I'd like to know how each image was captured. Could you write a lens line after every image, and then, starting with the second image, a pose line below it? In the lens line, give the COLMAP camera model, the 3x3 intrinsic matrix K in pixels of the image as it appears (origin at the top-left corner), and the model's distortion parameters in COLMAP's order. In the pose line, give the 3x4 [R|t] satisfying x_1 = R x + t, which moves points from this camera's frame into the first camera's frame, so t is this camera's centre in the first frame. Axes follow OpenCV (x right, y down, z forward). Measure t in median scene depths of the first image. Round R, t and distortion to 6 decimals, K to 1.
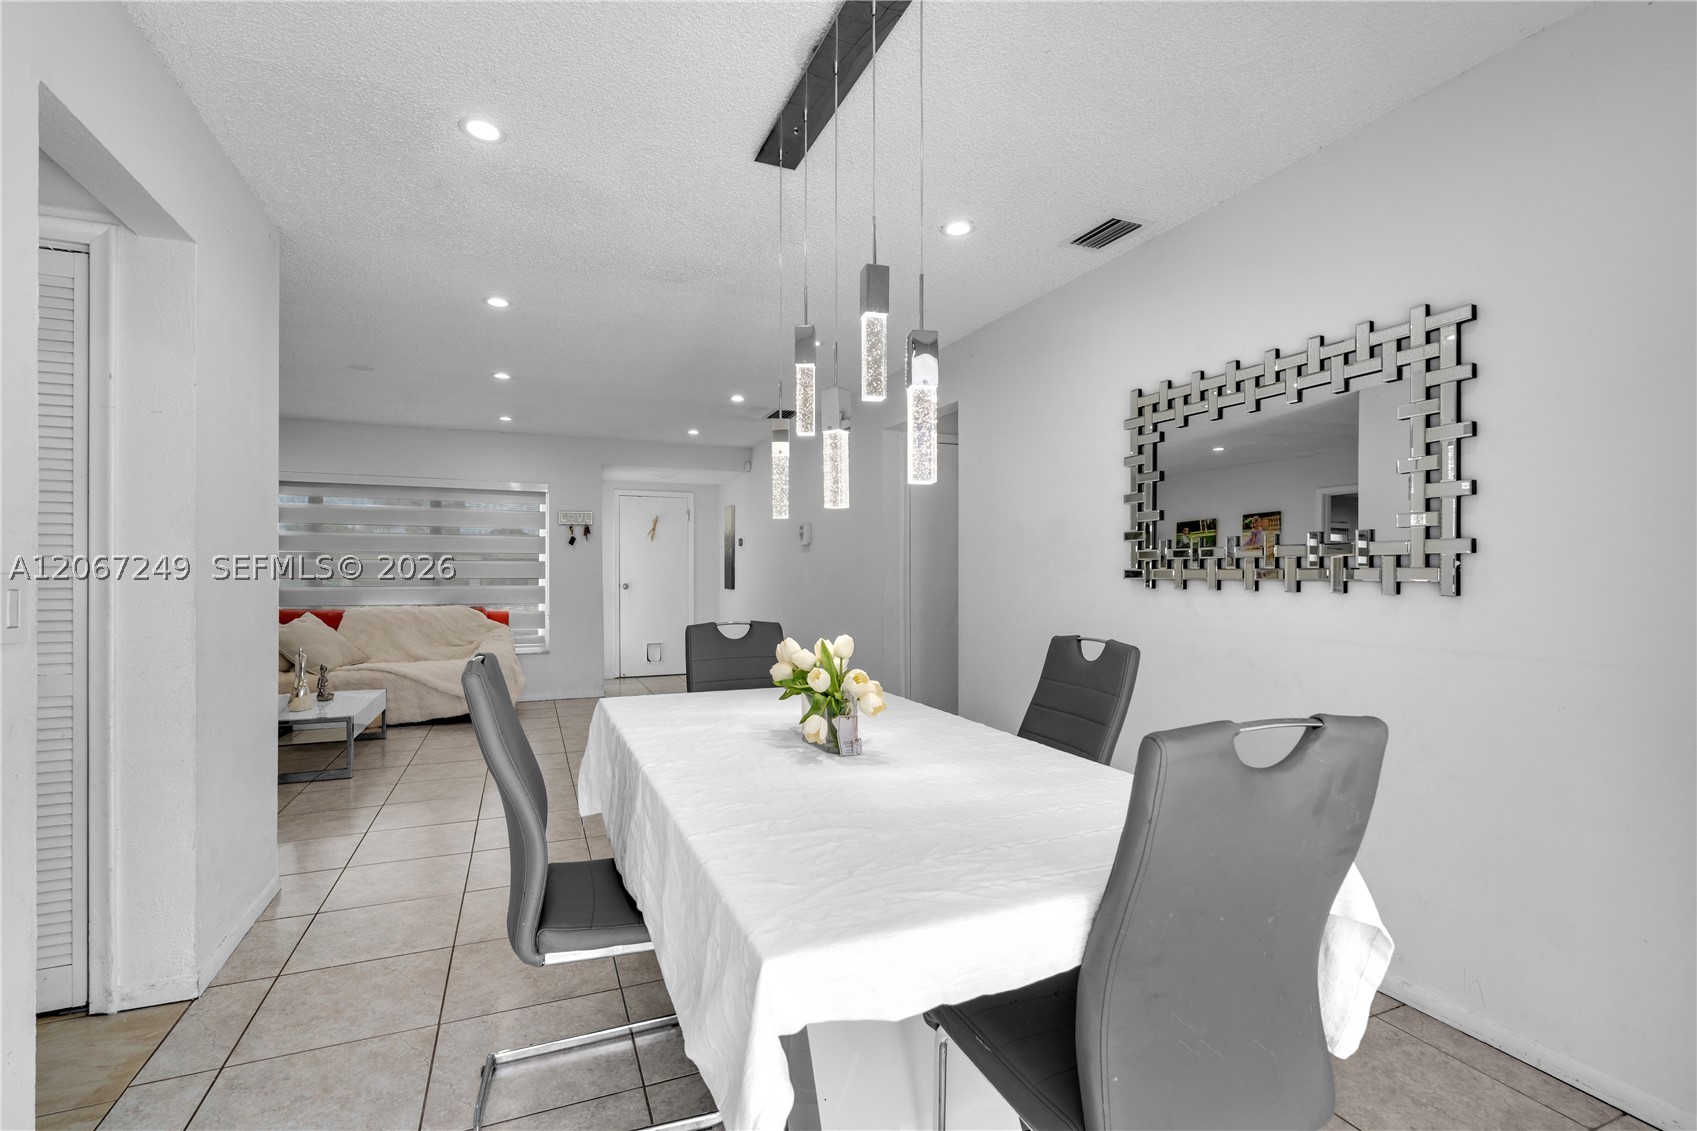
lens RADIAL K [[778.8, 0, 853.5], [0, 778.8, 564.6], [0, 0, 1]] dist [-0.009645, 0.000228]
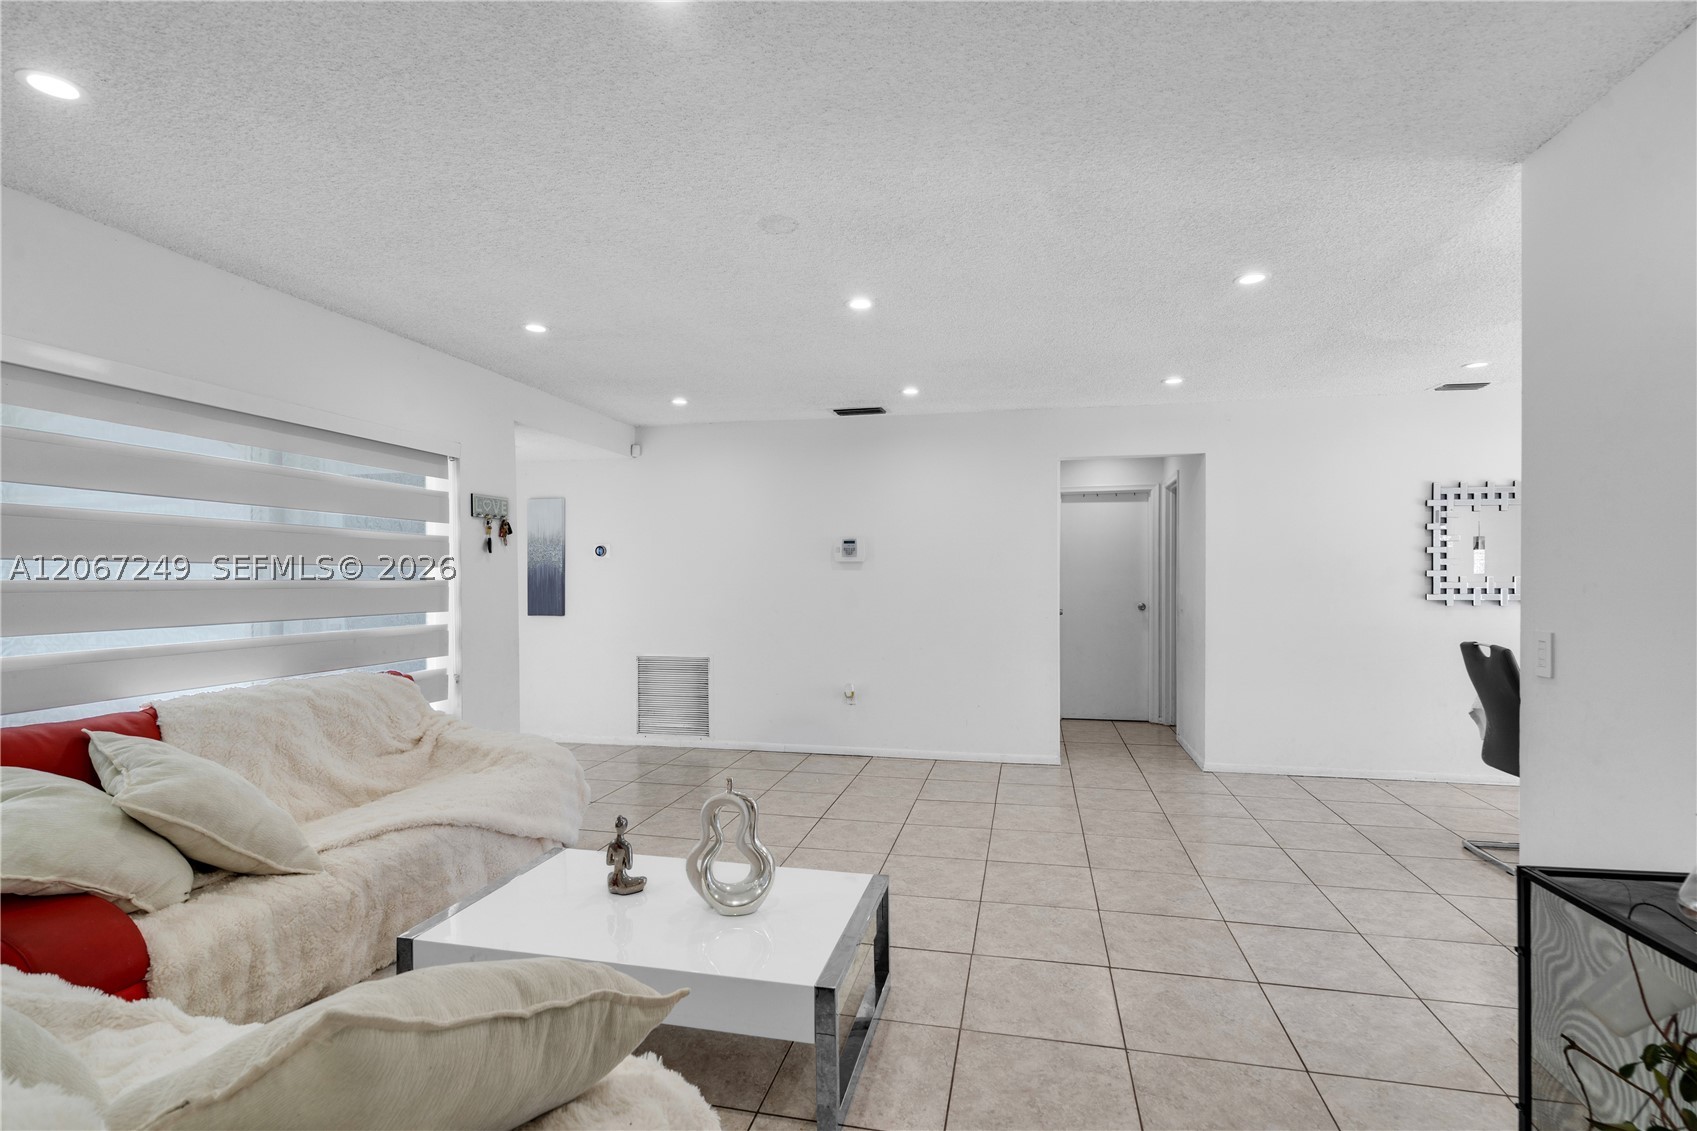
lens RADIAL K [[778.8, 0, 863.8], [0, 778.8, 583.2], [0, 0, 1]] dist [-0.009645, 0.000228]
pose [[0.587177, -0.000728, 0.809458, -0.676737], [-0.011421, 0.999893, 0.009184, -0.010647], [-0.809378, -0.014638, 0.587106, 0.434309]]
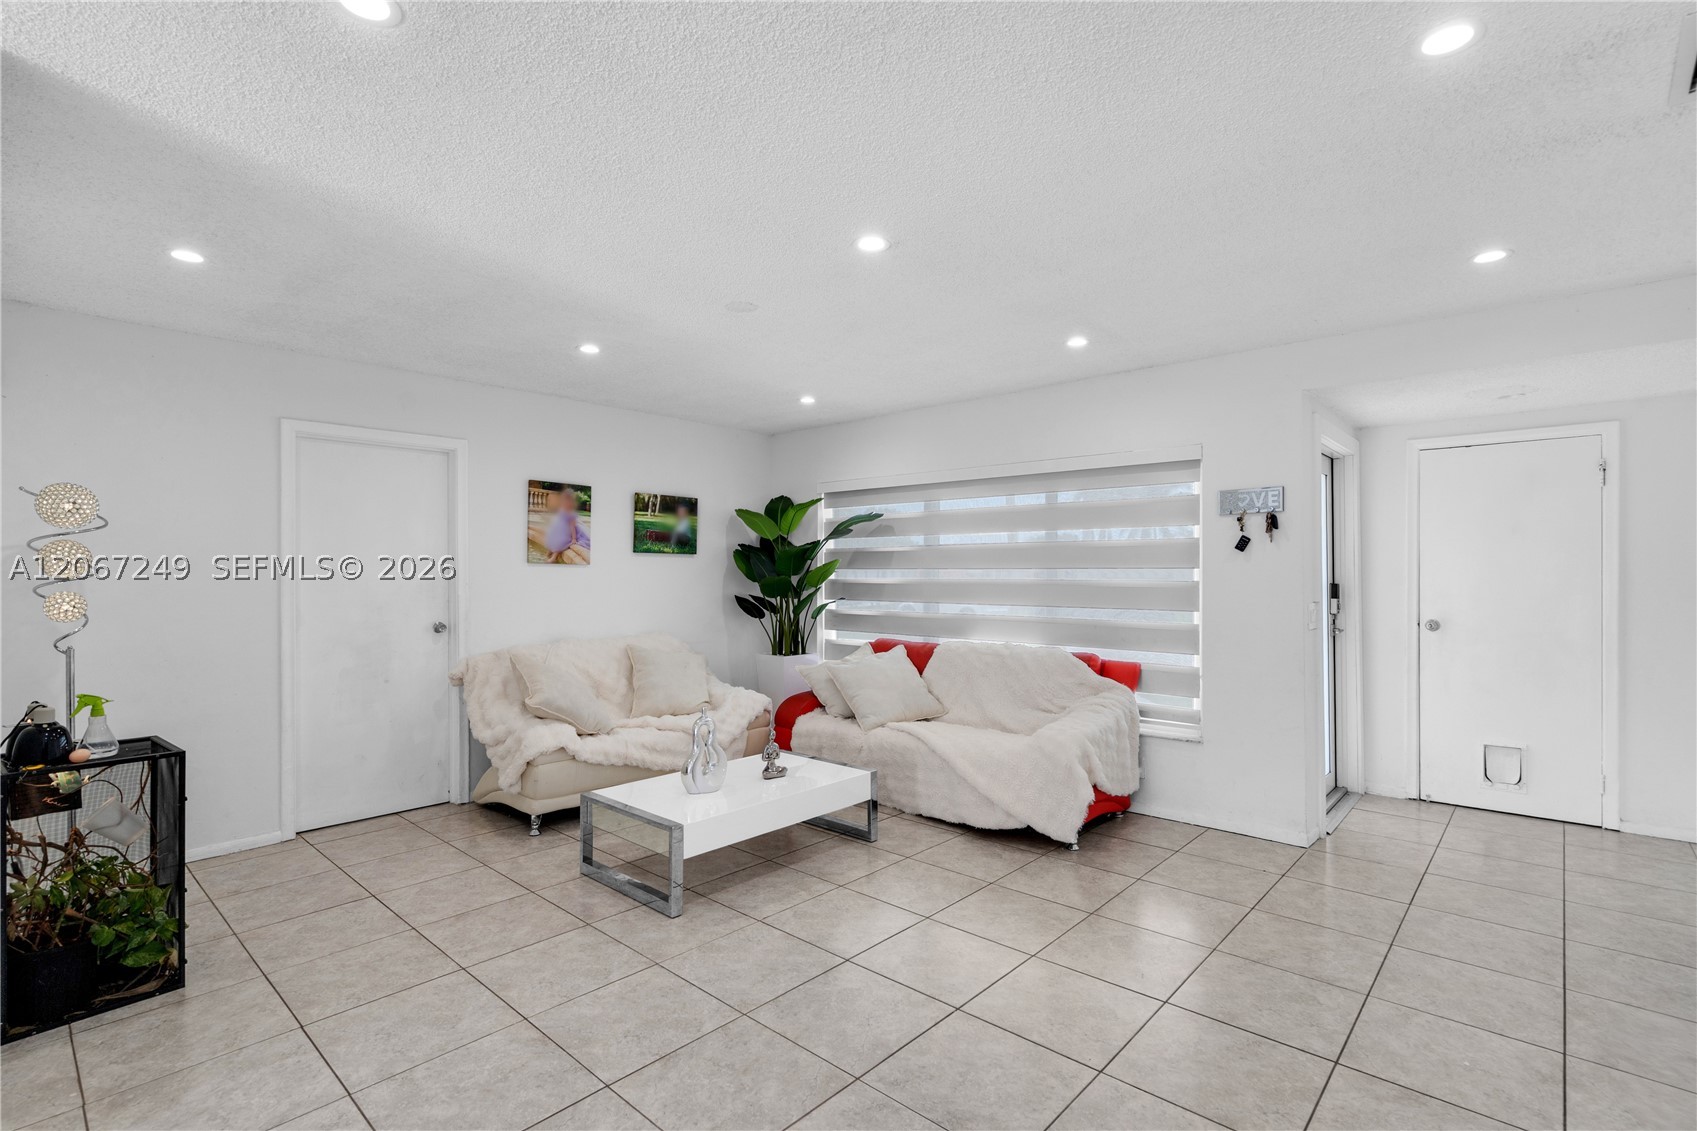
lens RADIAL K [[778.8, 0, 861.1], [0, 778.8, 571.5], [0, 0, 1]] dist [-0.009645, 0.000228]
pose [[0.418435, 0.005385, -0.908231, 0.016107], [0.008092, 0.999921, 0.009657, -0.018642], [0.908211, -0.011390, 0.418358, 0.542176]]
